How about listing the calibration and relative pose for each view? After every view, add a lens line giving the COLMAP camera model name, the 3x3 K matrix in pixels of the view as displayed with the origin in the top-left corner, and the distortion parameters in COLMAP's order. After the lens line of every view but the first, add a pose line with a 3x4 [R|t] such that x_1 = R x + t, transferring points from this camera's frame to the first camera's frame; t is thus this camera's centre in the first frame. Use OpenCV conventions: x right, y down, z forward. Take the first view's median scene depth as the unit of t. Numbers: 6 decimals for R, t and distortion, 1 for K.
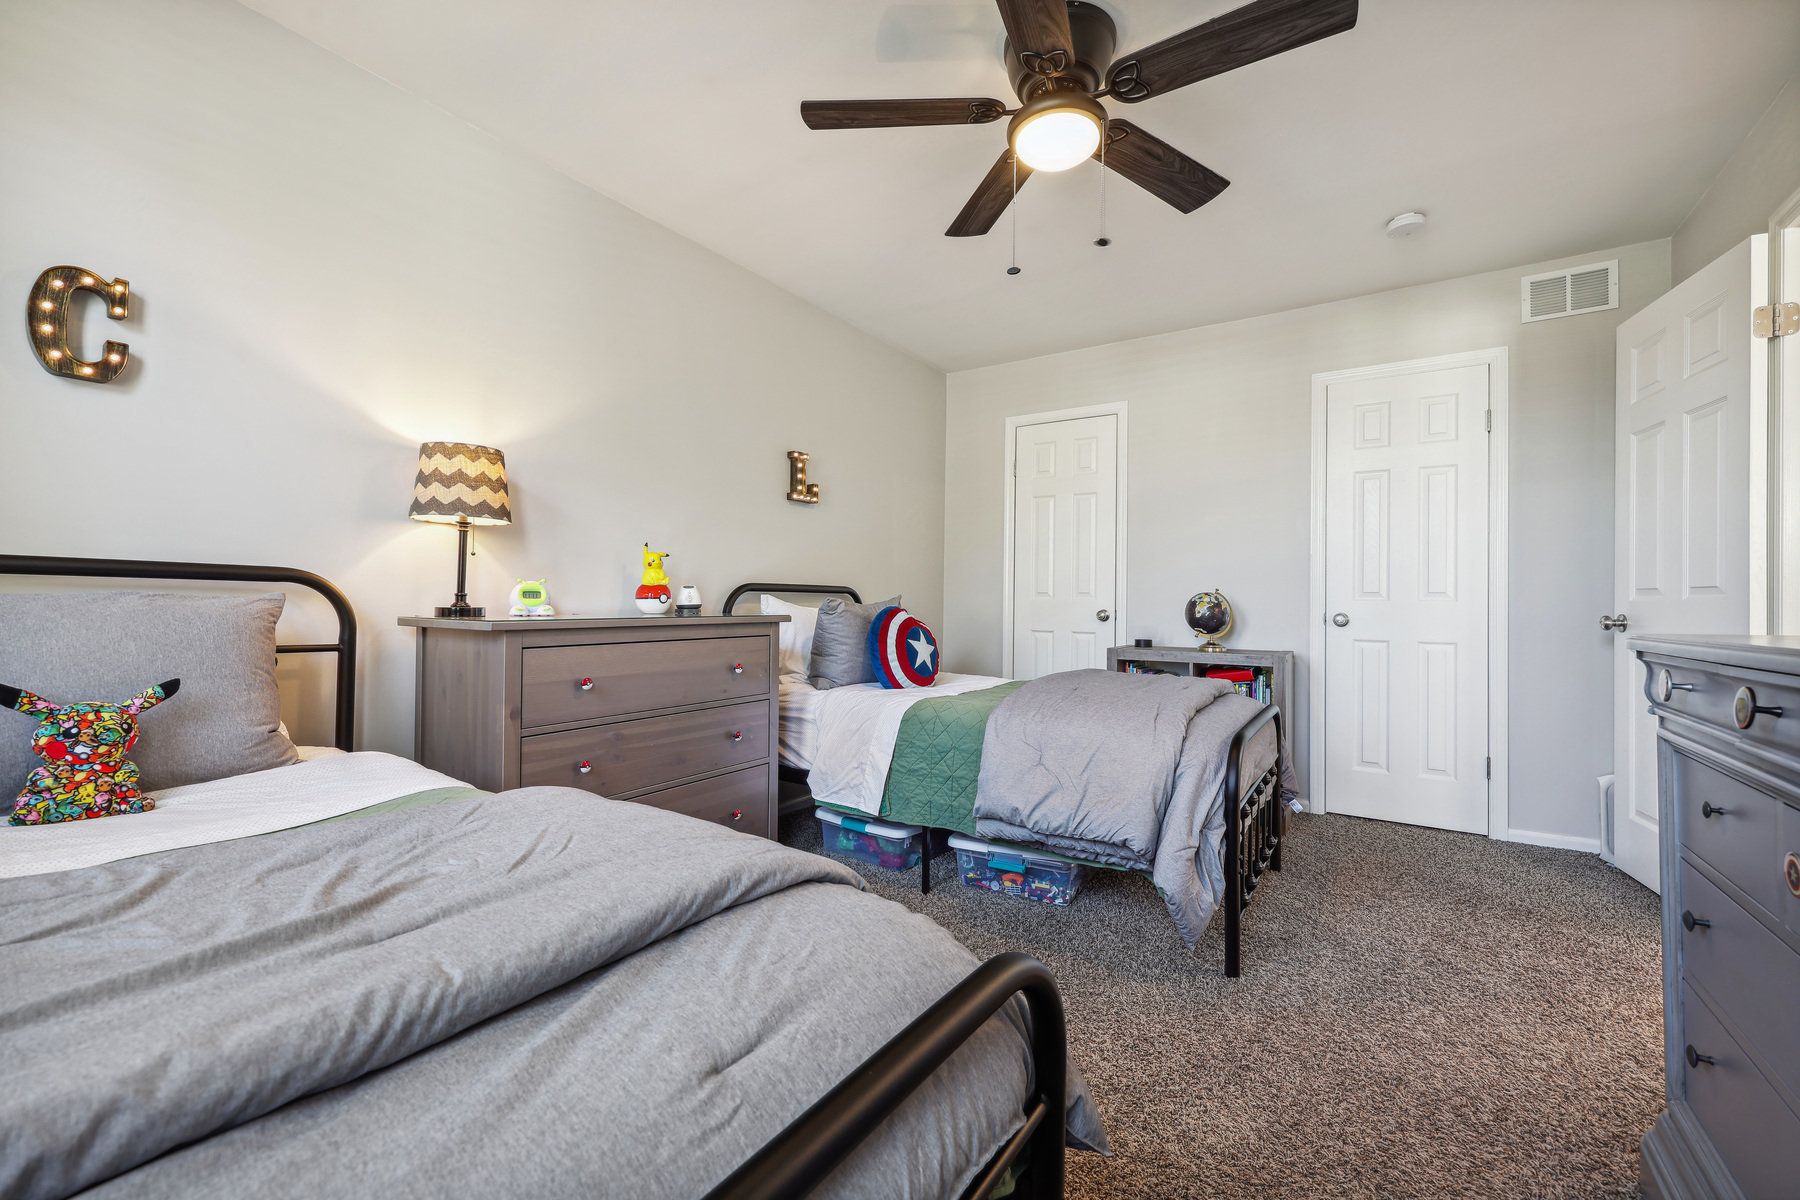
lens RADIAL K [[738.9, 0, 902.5], [0, 738.9, 604.6], [0, 0, 1]] dist [0.001072, 0.000180]
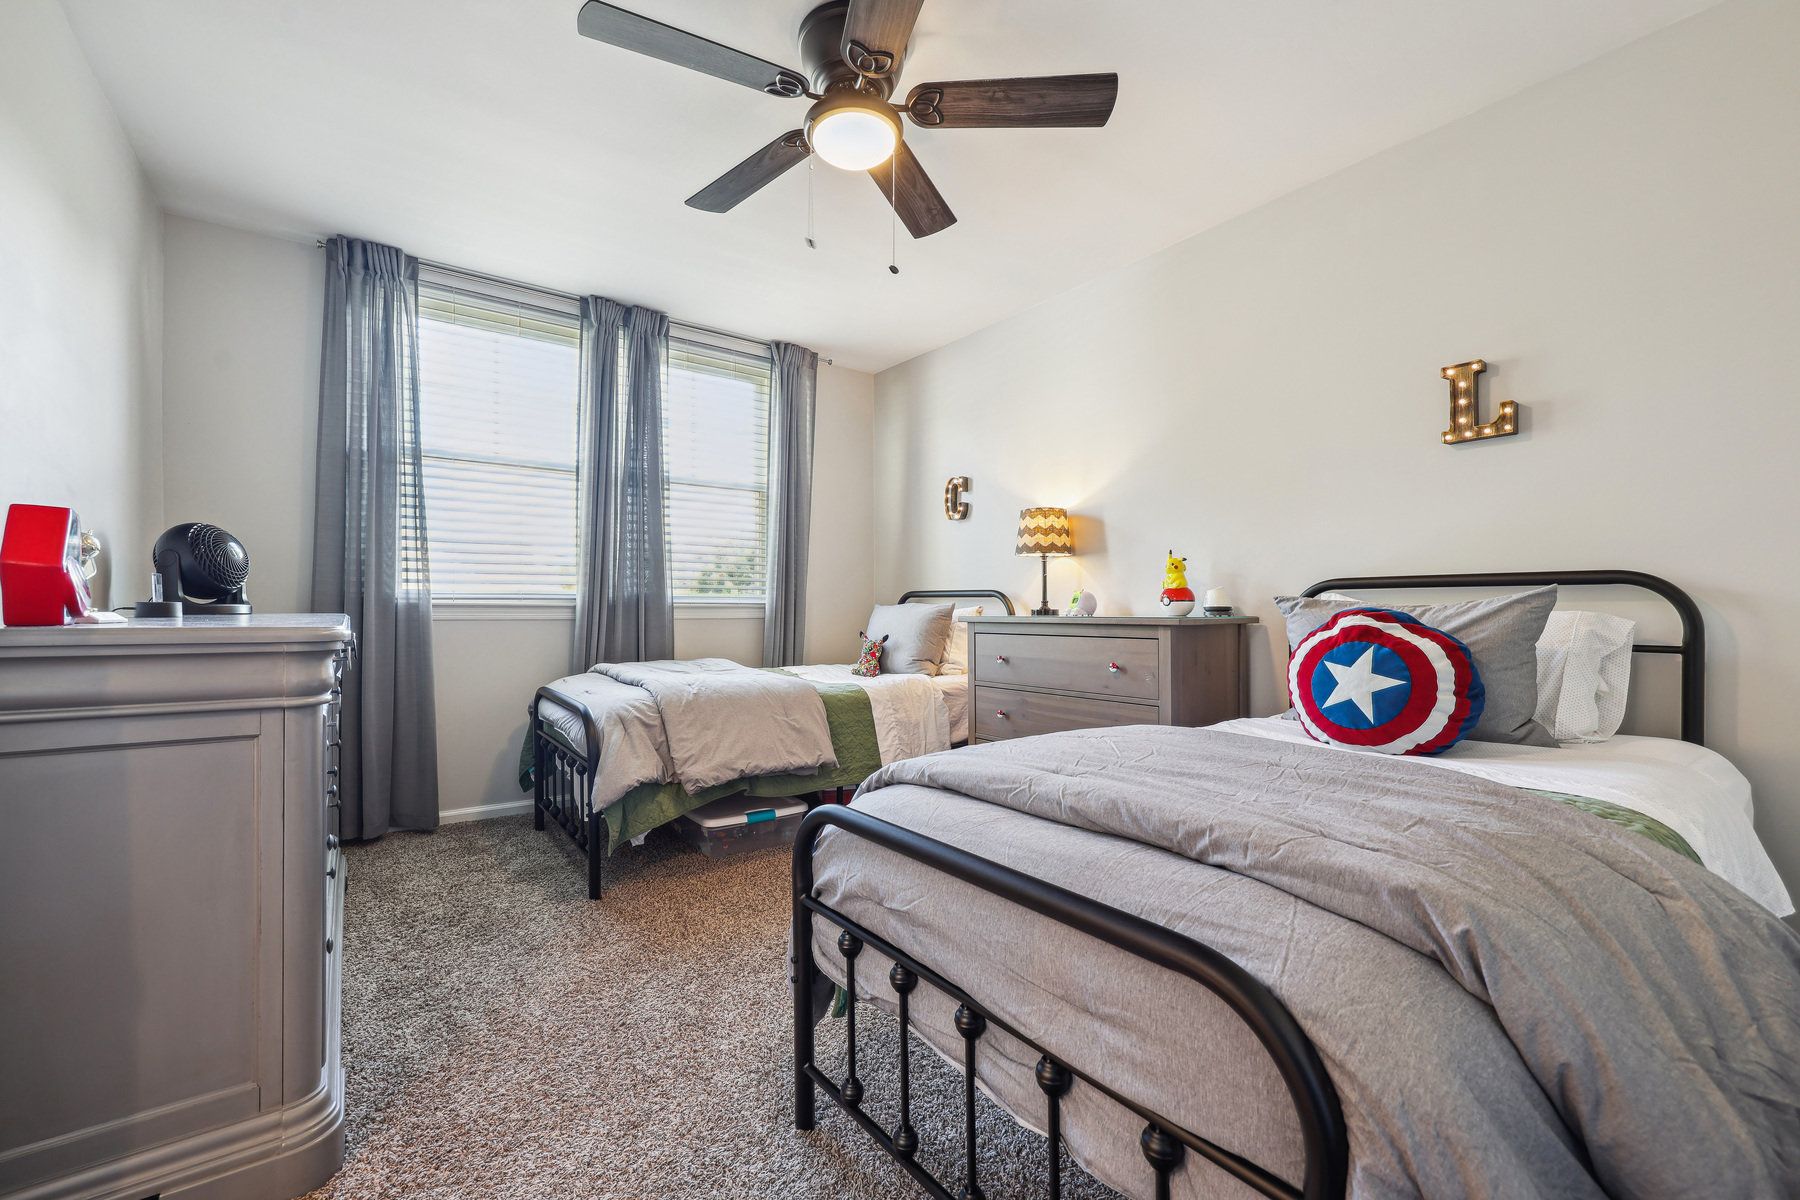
lens RADIAL K [[738.9, 0, 899.7], [0, 738.9, 597.2], [0, 0, 1]] dist [0.001072, 0.000180]
pose [[-0.319439, -0.011152, -0.947541, 1.027988], [0.009830, 0.999838, -0.015082, -0.000796], [0.947556, -0.014132, -0.319277, 1.213239]]
